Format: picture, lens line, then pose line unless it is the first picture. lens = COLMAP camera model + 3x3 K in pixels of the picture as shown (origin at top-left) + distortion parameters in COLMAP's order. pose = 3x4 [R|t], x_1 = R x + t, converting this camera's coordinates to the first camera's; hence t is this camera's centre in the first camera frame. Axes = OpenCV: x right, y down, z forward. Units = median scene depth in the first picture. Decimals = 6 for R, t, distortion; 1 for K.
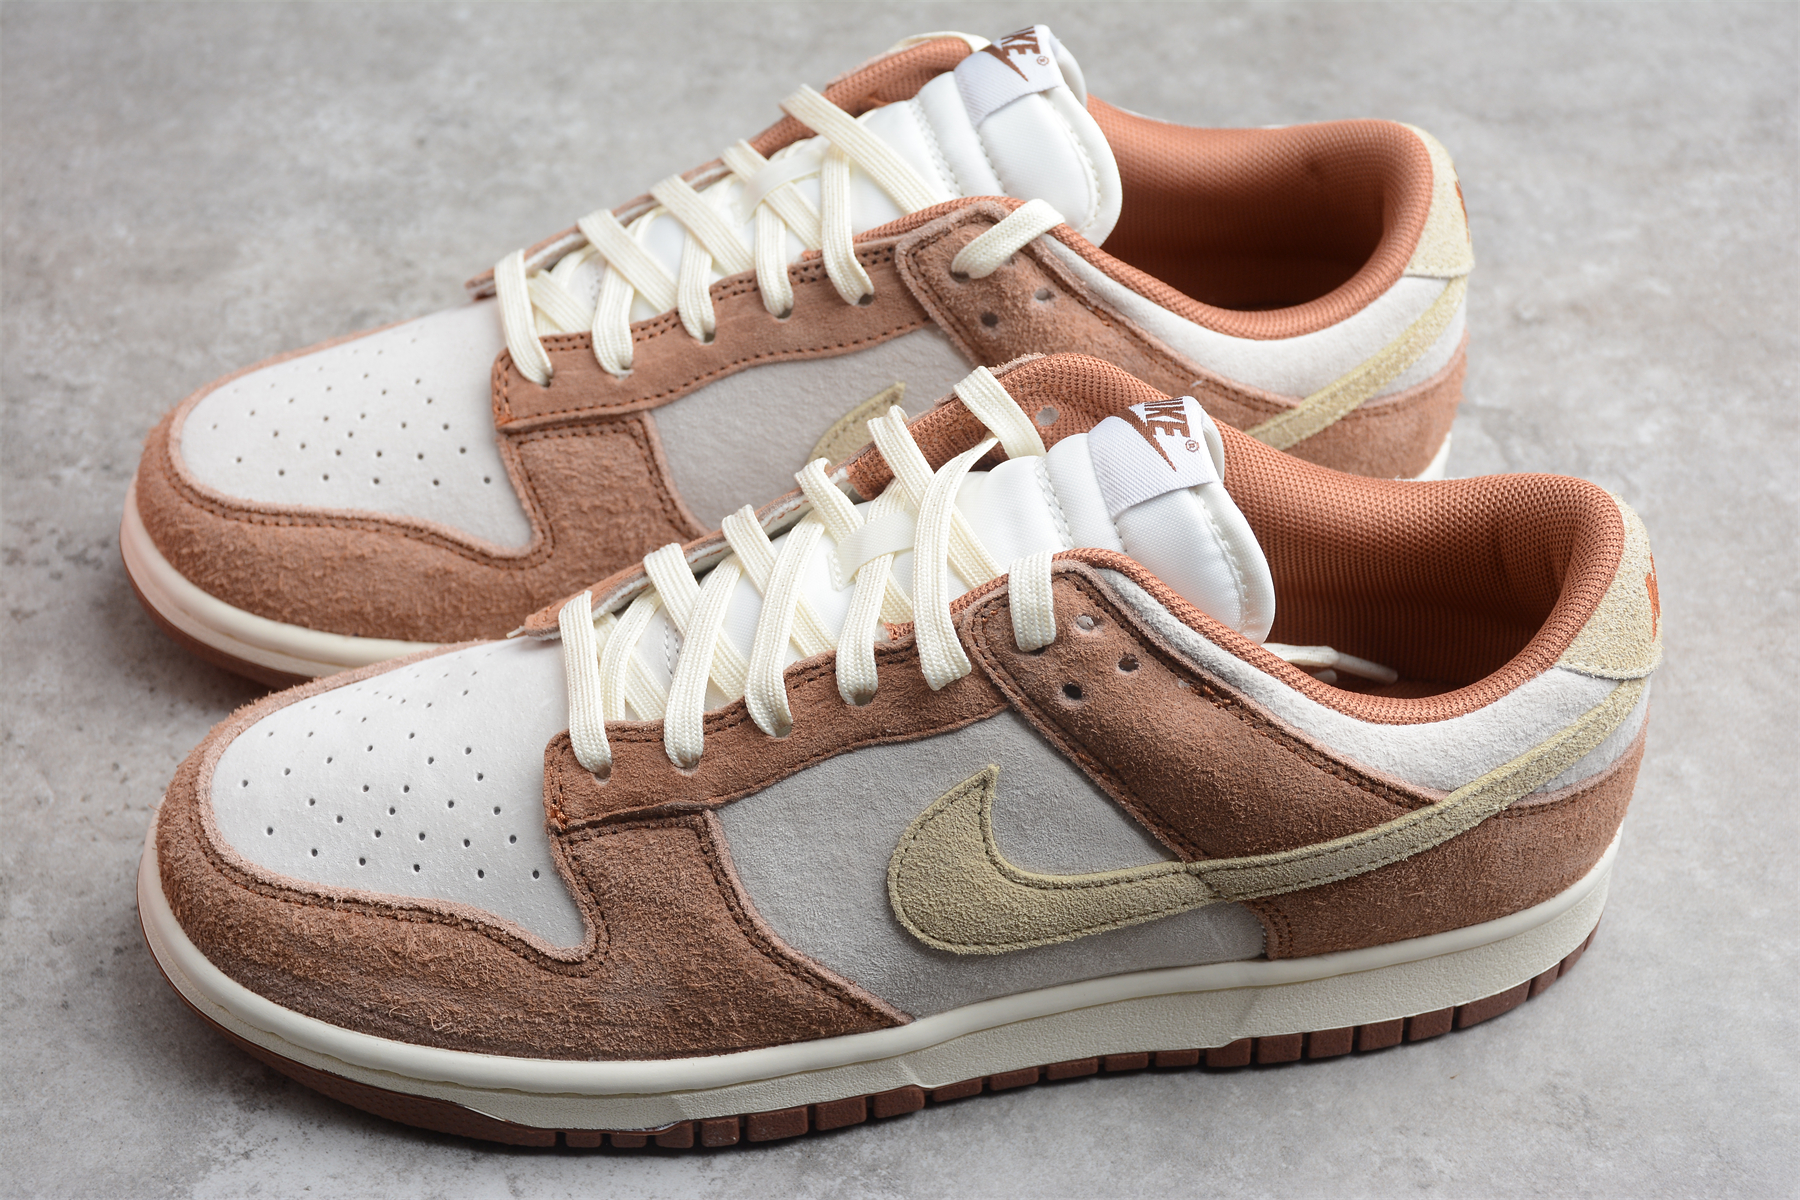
lens RADIAL K [[4047.3, 0, 900.0], [0, 4047.3, 600.0], [0, 0, 1]] dist [0.059576, 0.041580]
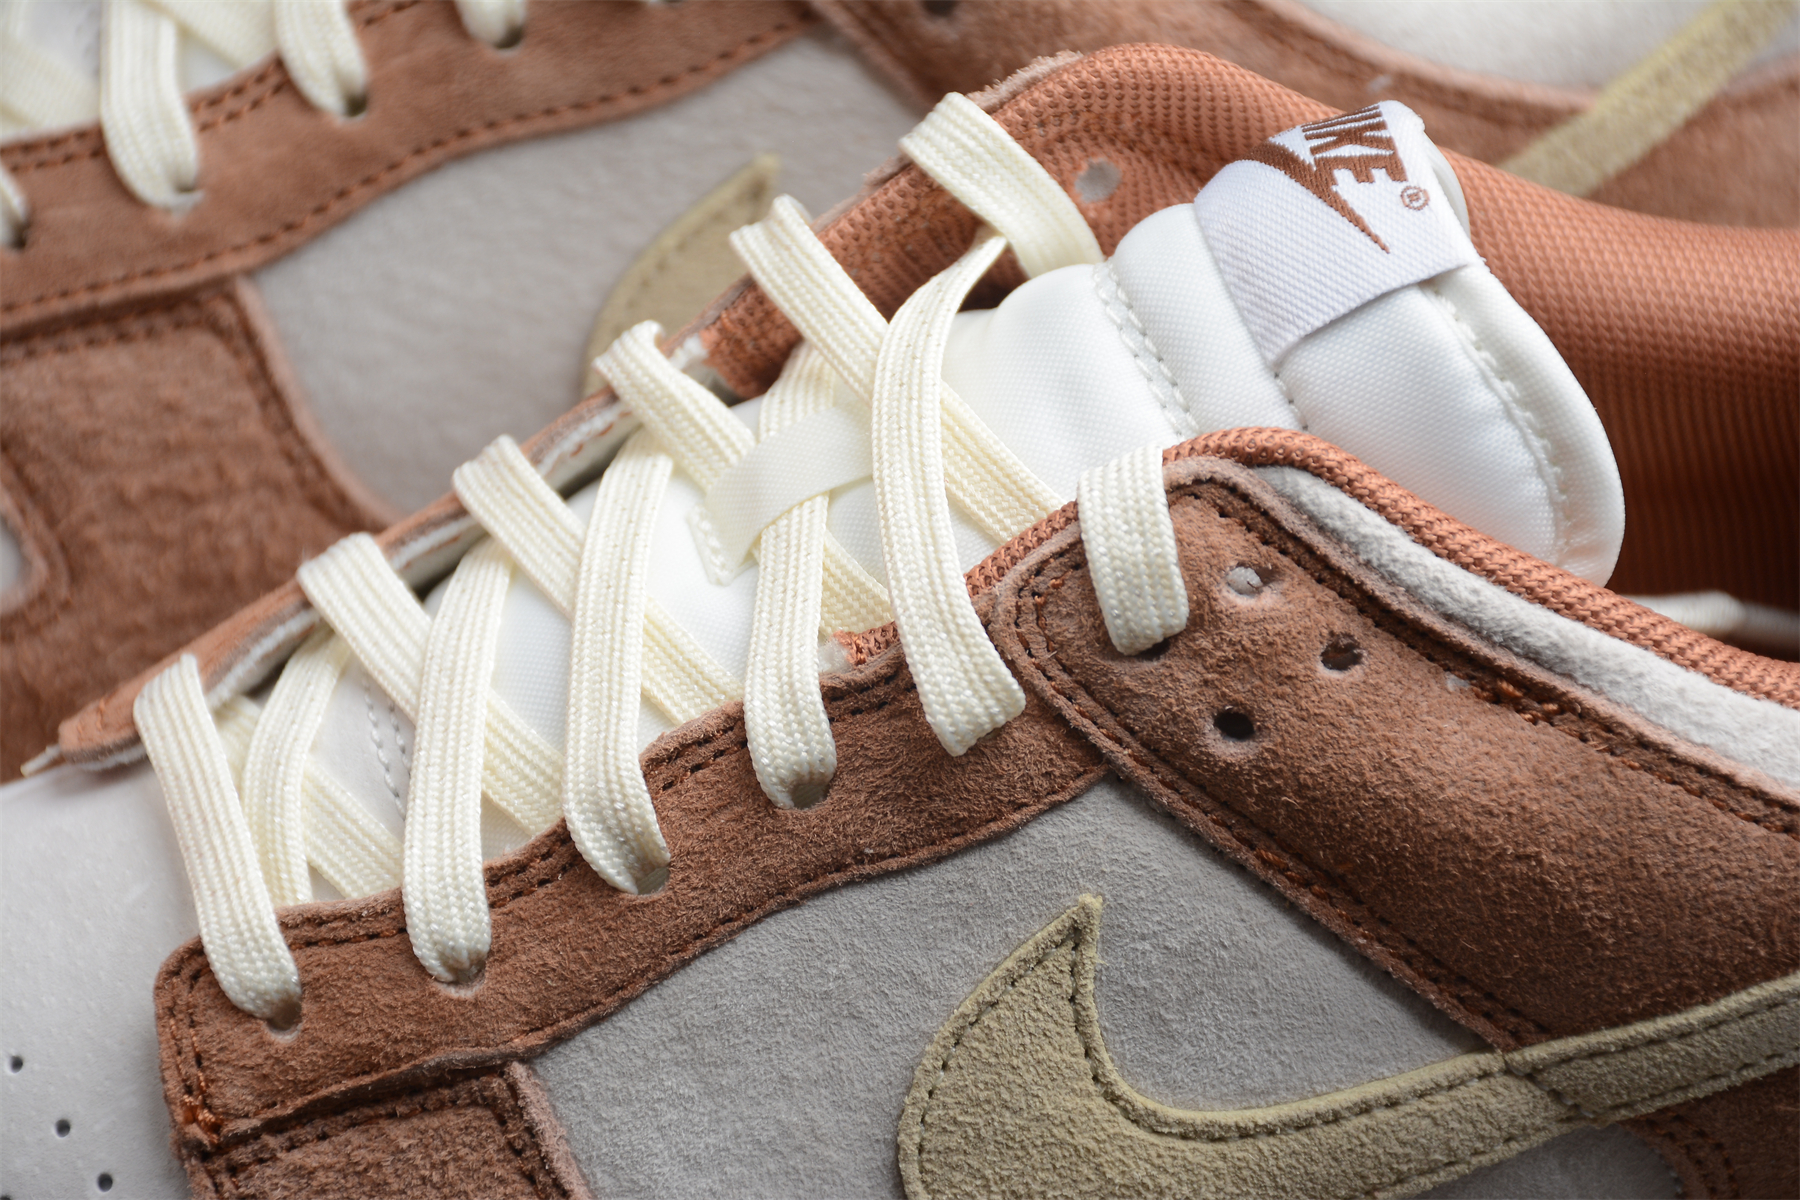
lens RADIAL K [[10693.5, 0, 900.0], [0, 10693.5, 600.0], [0, 0, 1]] dist [1.502839, 11.923323]
pose [[0.990703, -0.118888, 0.066127, -0.080048], [0.120742, 0.992375, -0.024772, 0.034300], [-0.062678, 0.032526, 0.997504, -0.286575]]
